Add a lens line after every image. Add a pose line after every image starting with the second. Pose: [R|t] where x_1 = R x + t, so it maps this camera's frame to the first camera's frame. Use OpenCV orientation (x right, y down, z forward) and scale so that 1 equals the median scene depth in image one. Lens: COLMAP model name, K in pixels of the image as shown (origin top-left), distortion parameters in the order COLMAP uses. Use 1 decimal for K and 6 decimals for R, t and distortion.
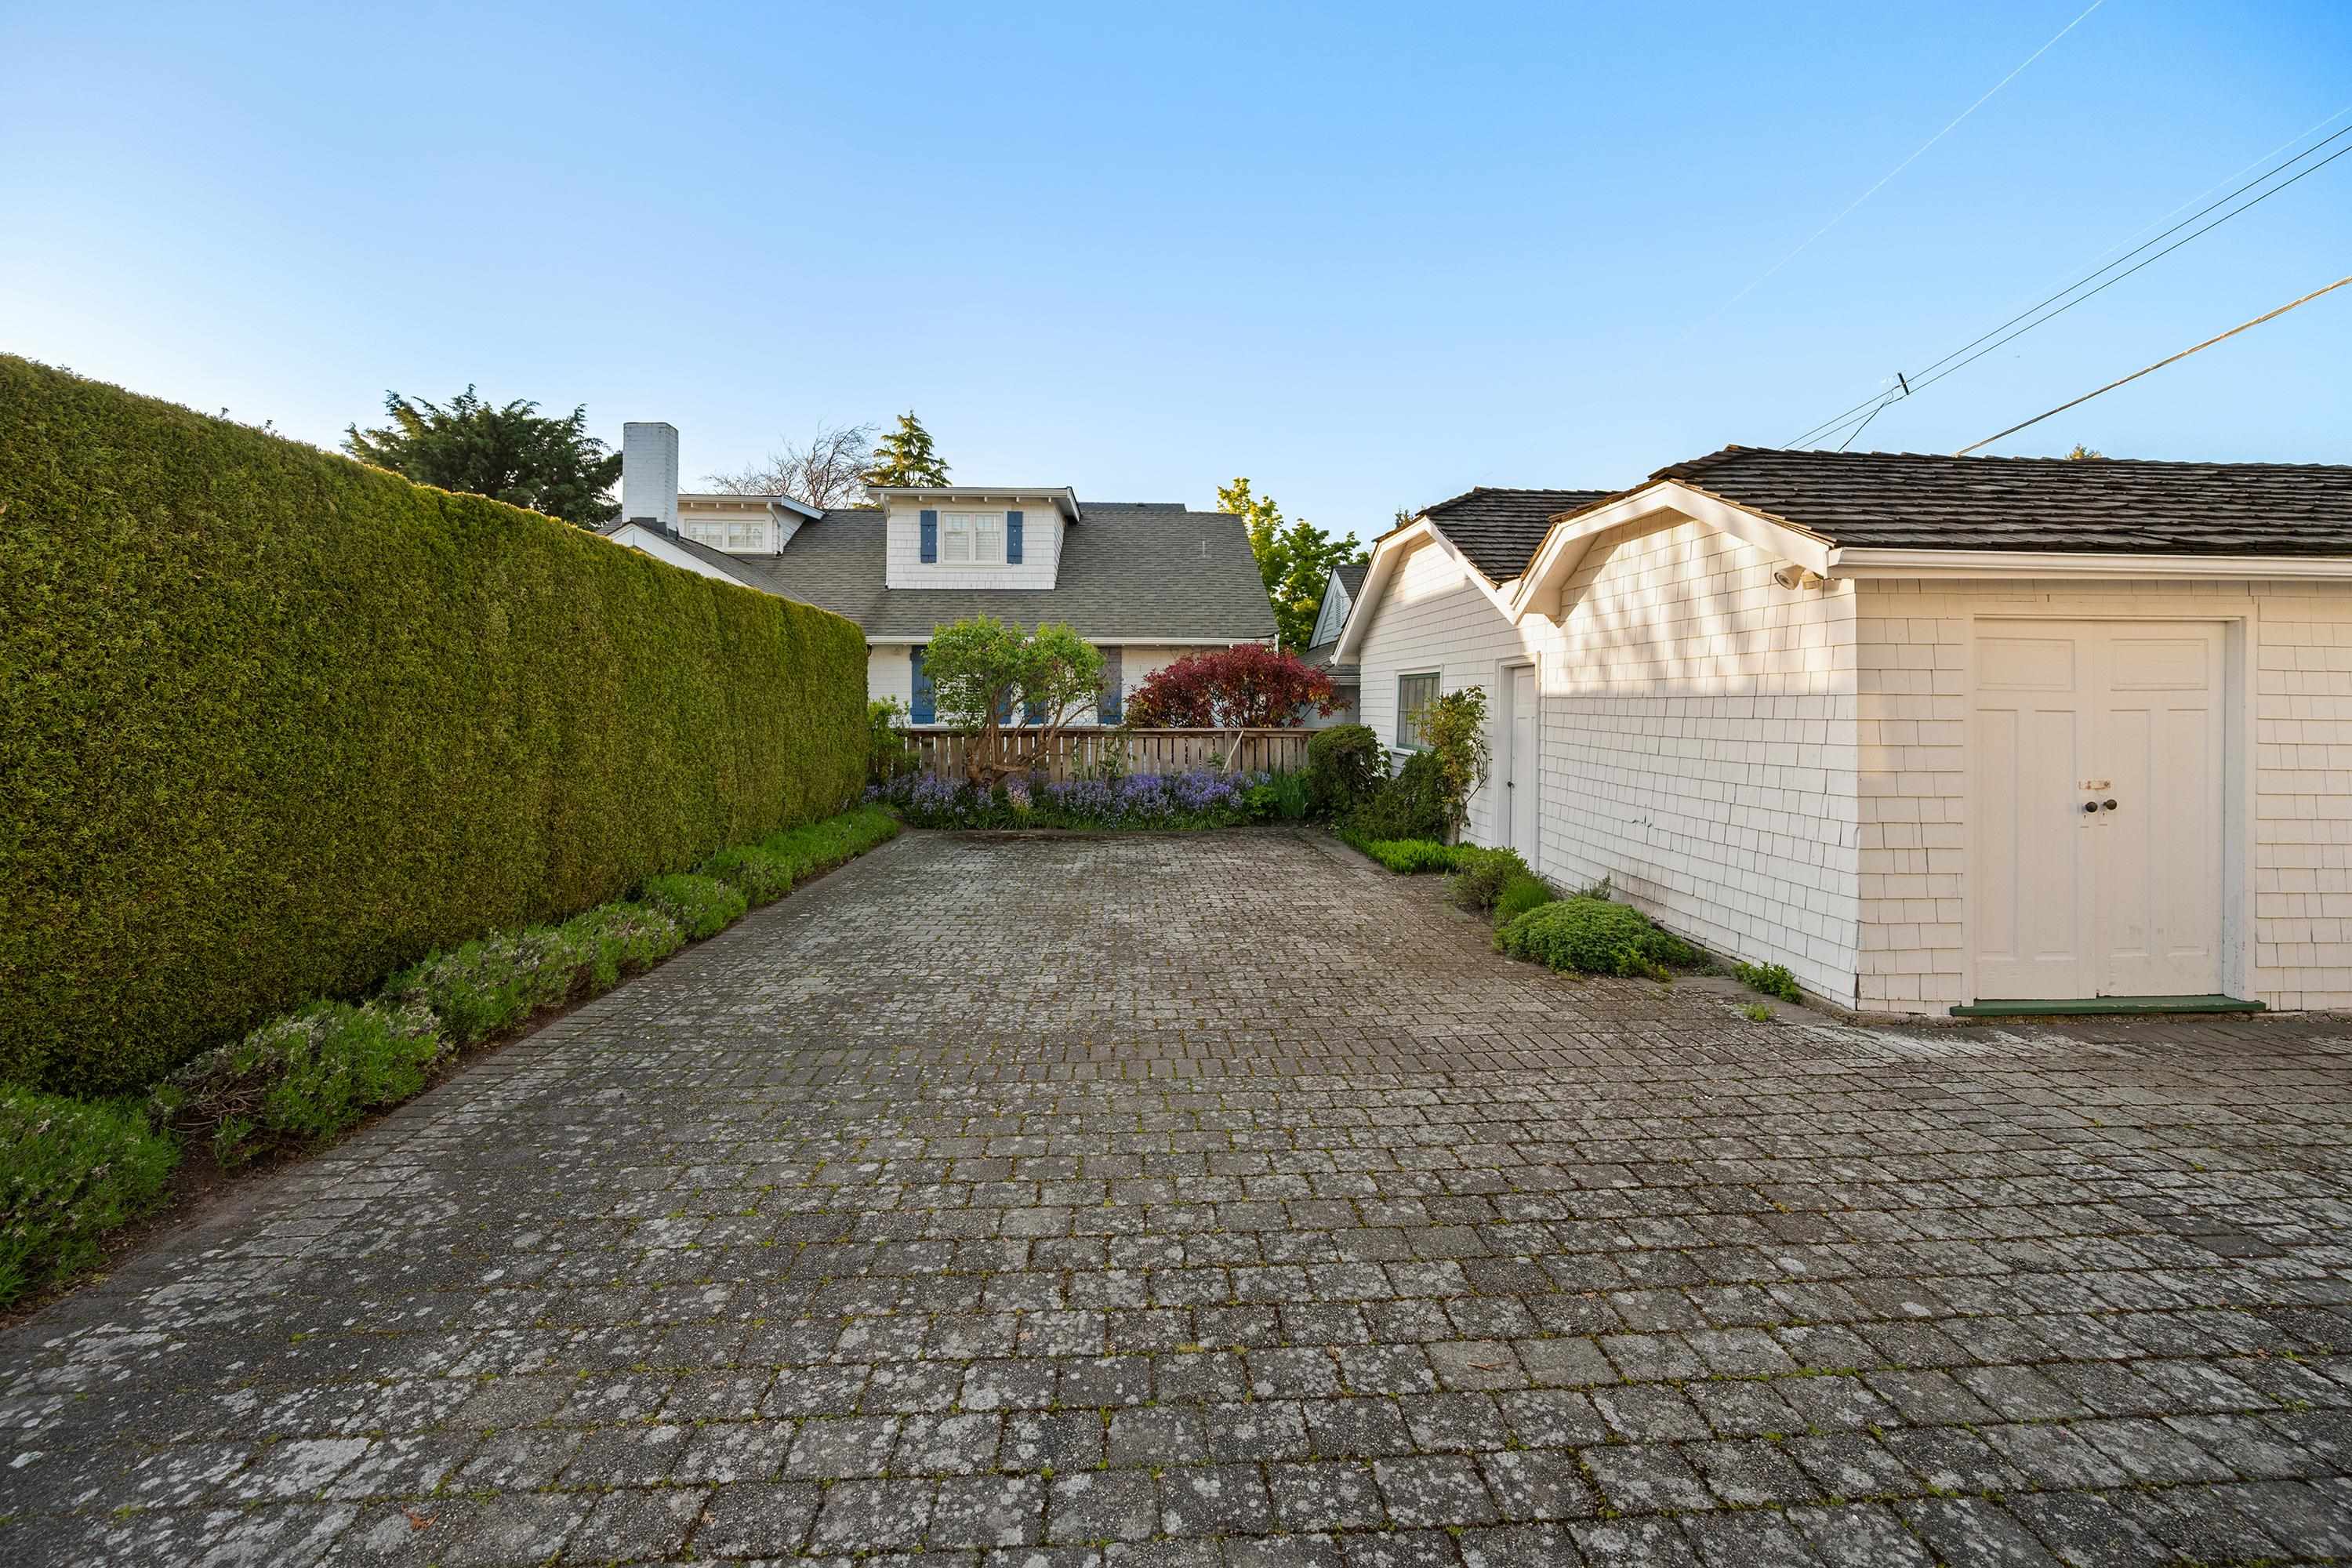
lens RADIAL K [[948.9, 0, 1219.4], [0, 948.9, 662.4], [0, 0, 1]] dist [-0.000474, -0.000601]
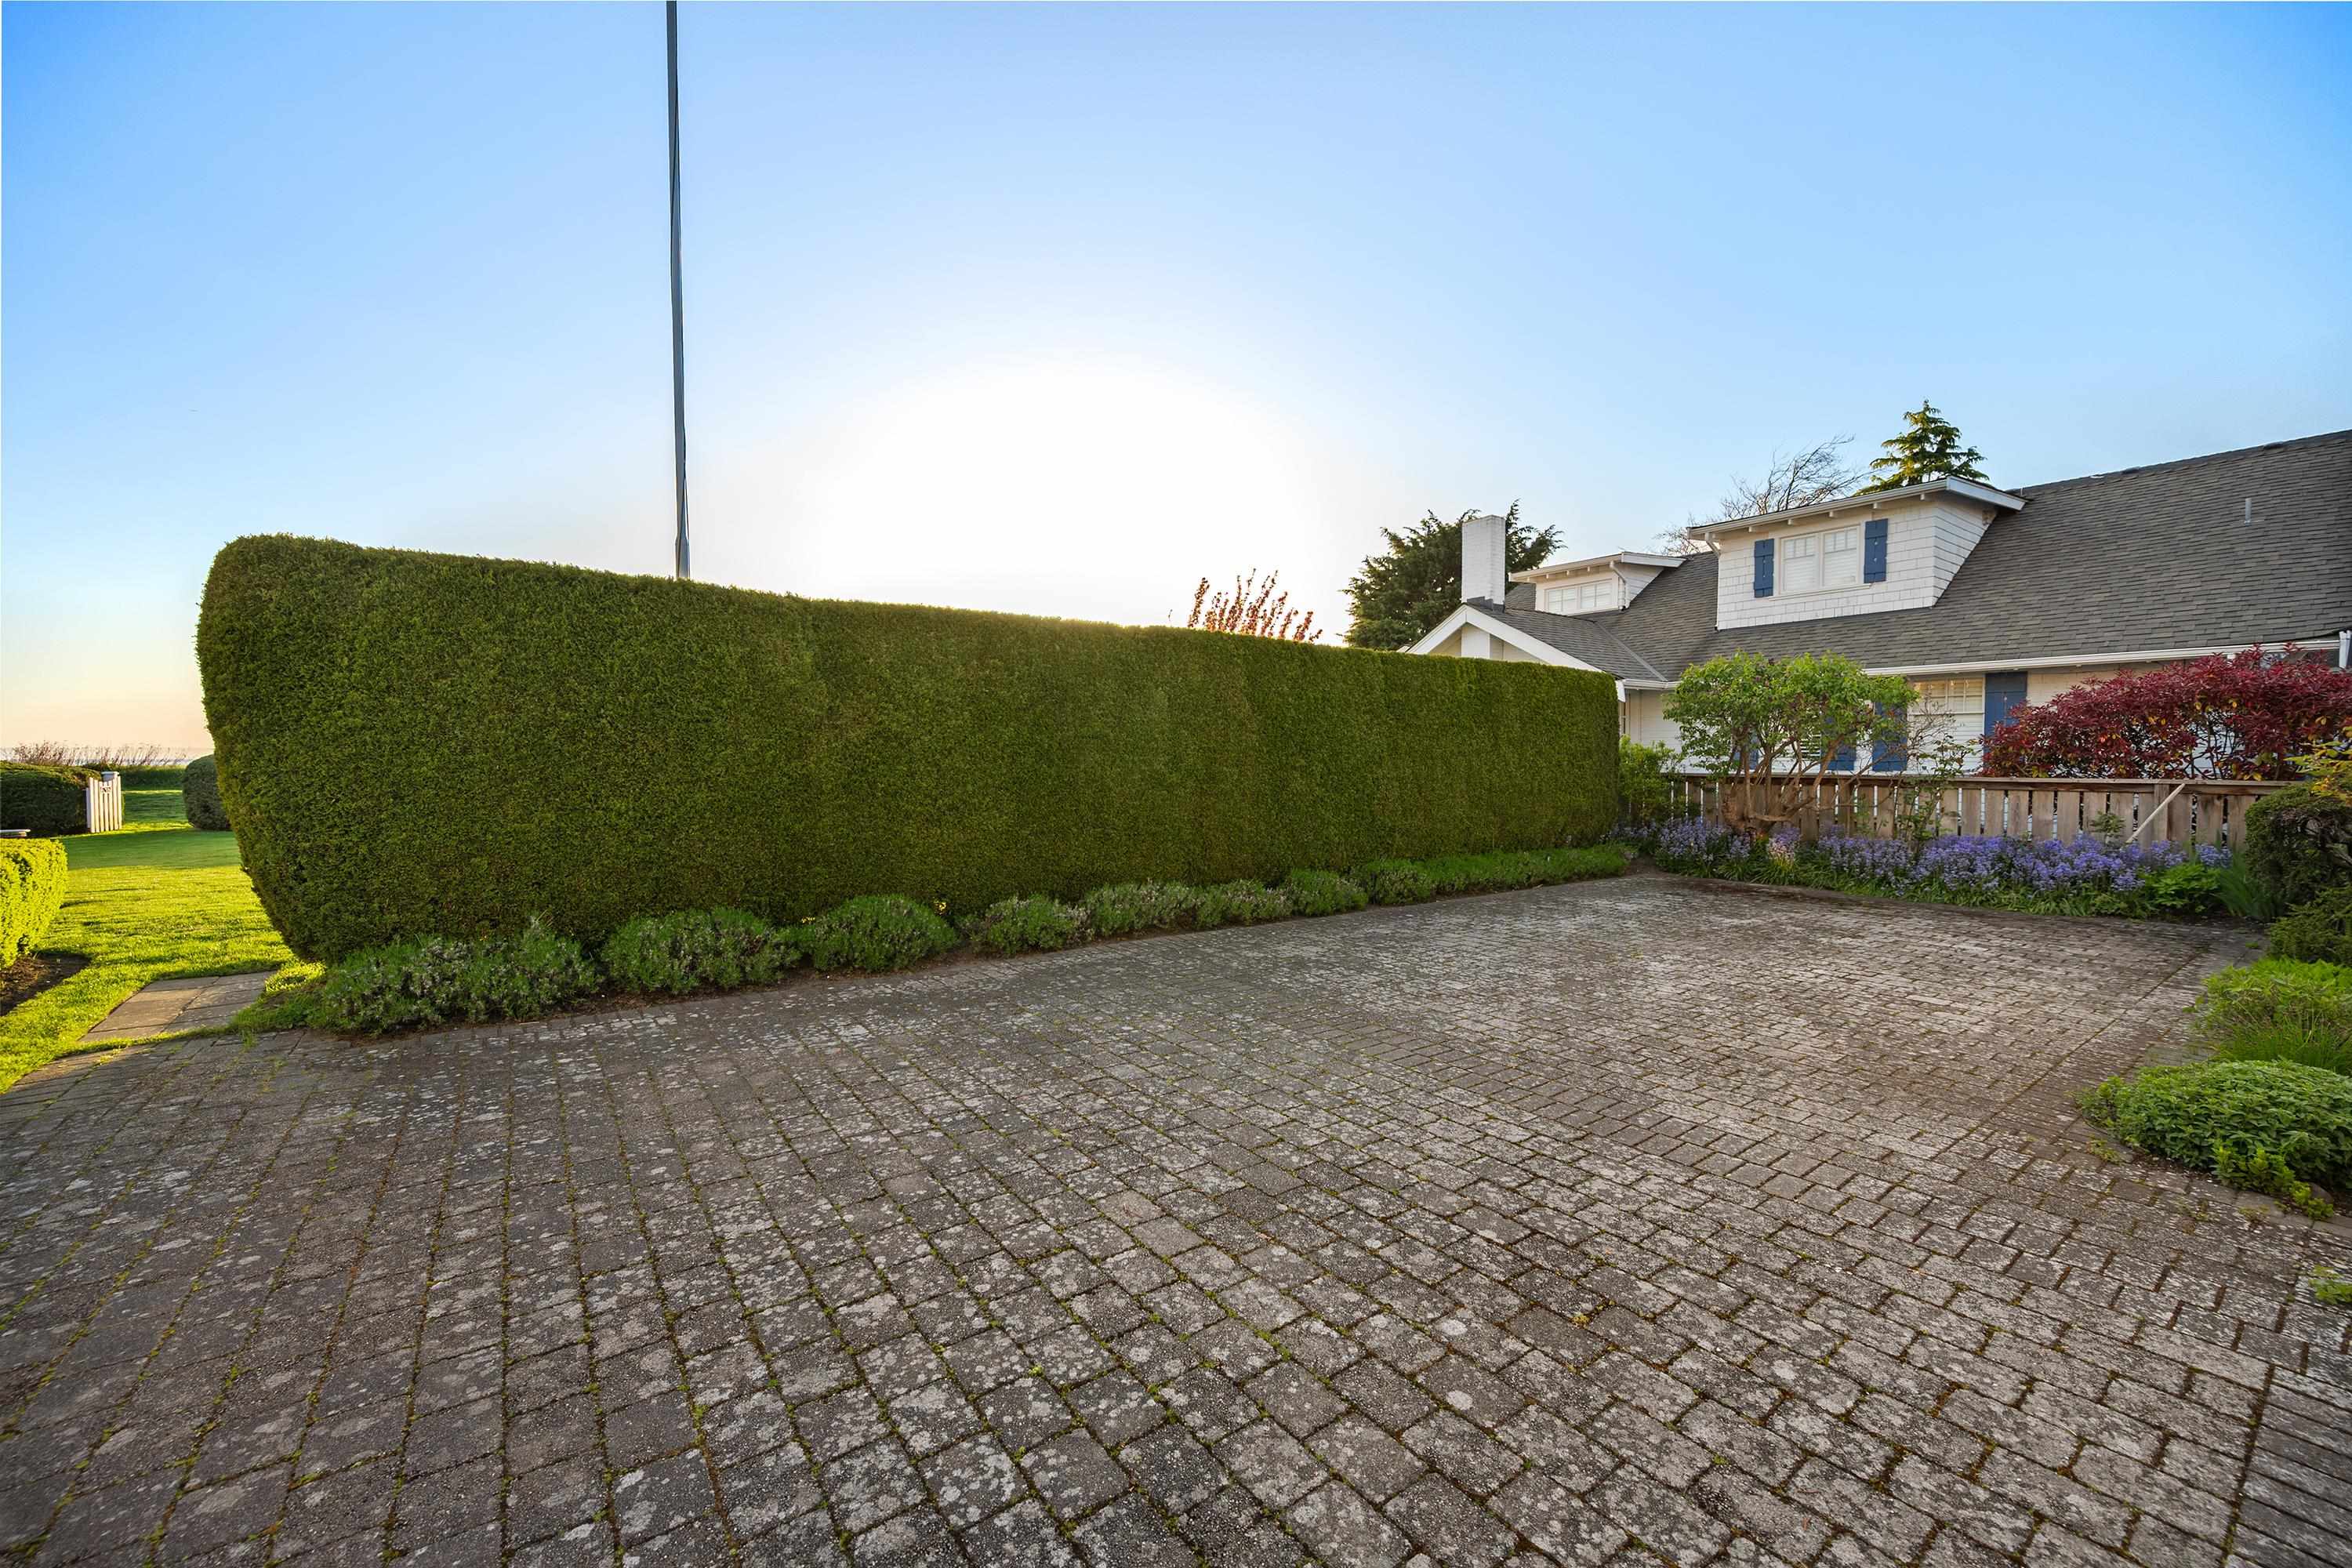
lens RADIAL K [[948.9, 0, 1223.2], [0, 948.9, 755.7], [0, 0, 1]] dist [-0.000474, -0.000601]
pose [[0.537600, -0.003075, -0.843194, 0.947830], [0.042495, 0.998821, 0.023450, 0.028422], [0.842129, -0.048438, 0.537097, 0.246248]]
